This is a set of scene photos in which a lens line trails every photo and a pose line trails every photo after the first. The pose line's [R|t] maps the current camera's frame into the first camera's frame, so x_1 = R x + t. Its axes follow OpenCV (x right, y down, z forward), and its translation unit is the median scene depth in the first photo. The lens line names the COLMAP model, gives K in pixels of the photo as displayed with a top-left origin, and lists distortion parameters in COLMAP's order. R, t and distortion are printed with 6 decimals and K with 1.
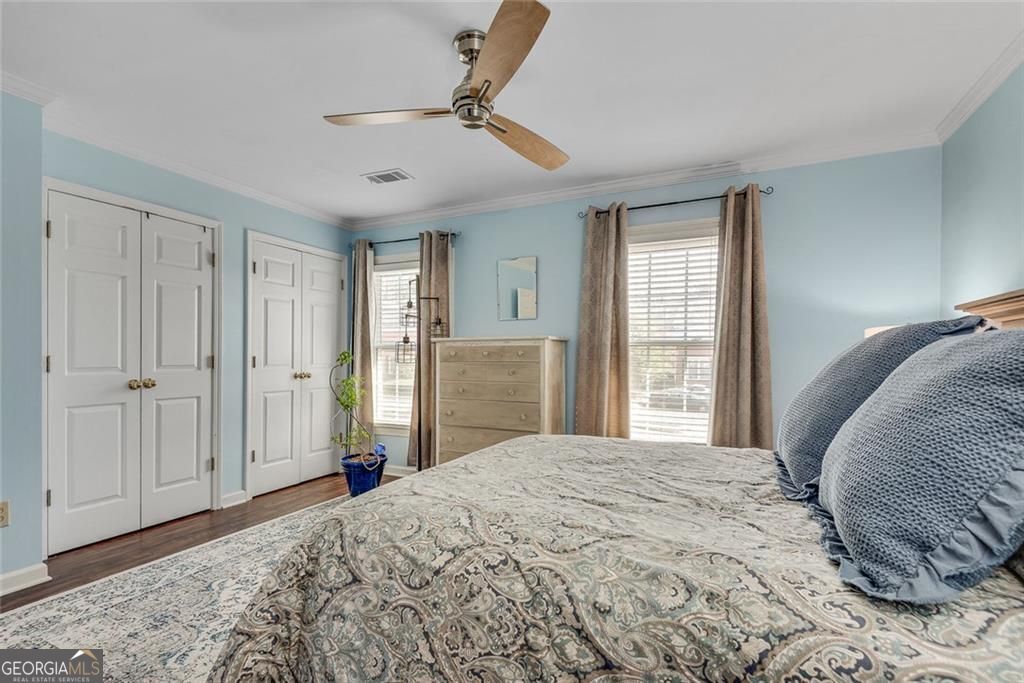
lens RADIAL K [[471.9, 0, 511.0], [0, 471.9, 346.1], [0, 0, 1]] dist [0.037506, -0.016178]
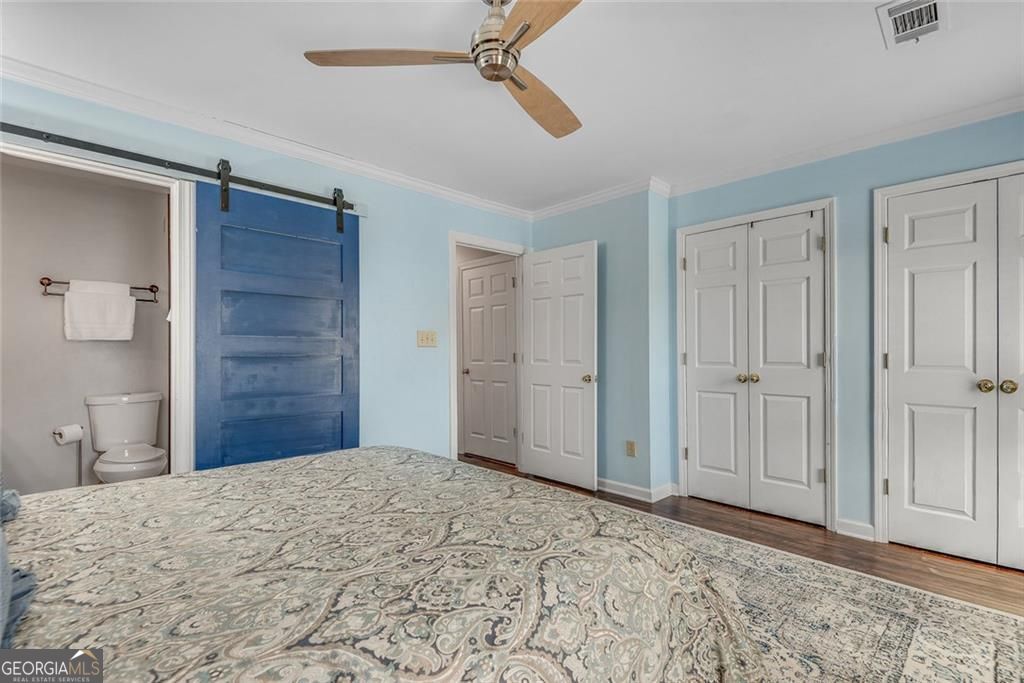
lens RADIAL K [[471.9, 0, 511.0], [0, 471.9, 346.1], [0, 0, 1]] dist [0.037506, -0.016178]
pose [[-0.341208, -0.013647, -0.939889, 0.410038], [0.021416, 0.999522, -0.022287, 0.015259], [0.939744, -0.027734, -0.340753, 0.769820]]
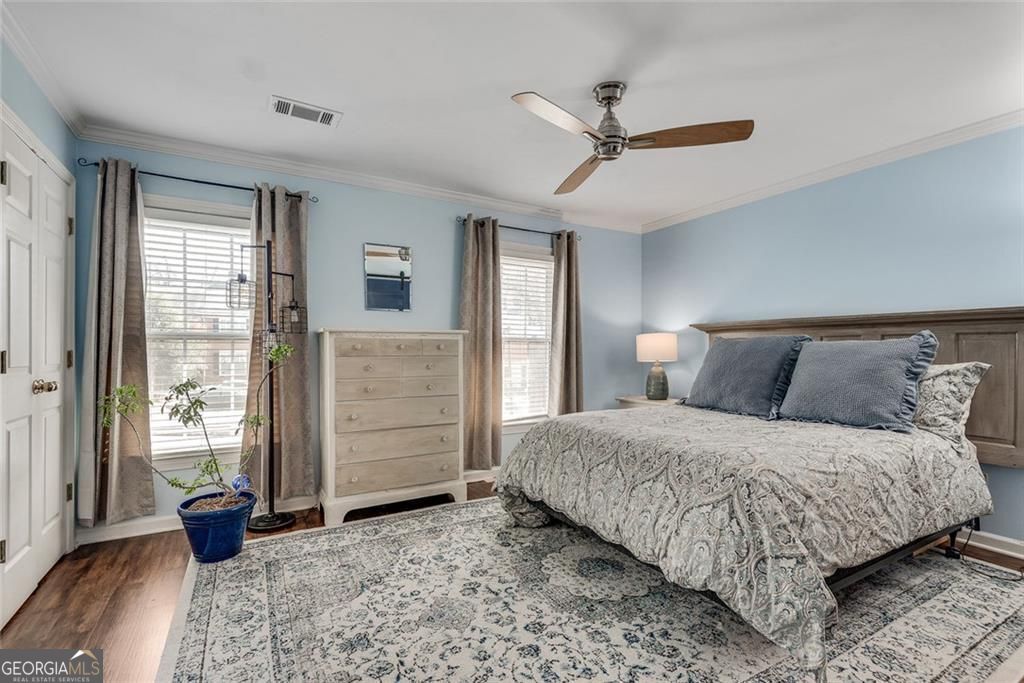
lens RADIAL K [[463.0, 0, 512.0], [0, 463.0, 341.5], [0, 0, 1]] dist [-0.010514, 0.000334]
pose [[0.564628, 0.014041, 0.825226, -0.689302], [-0.015395, 0.999860, -0.006479, 0.007743], [-0.825202, -0.009046, 0.564765, 0.321661]]
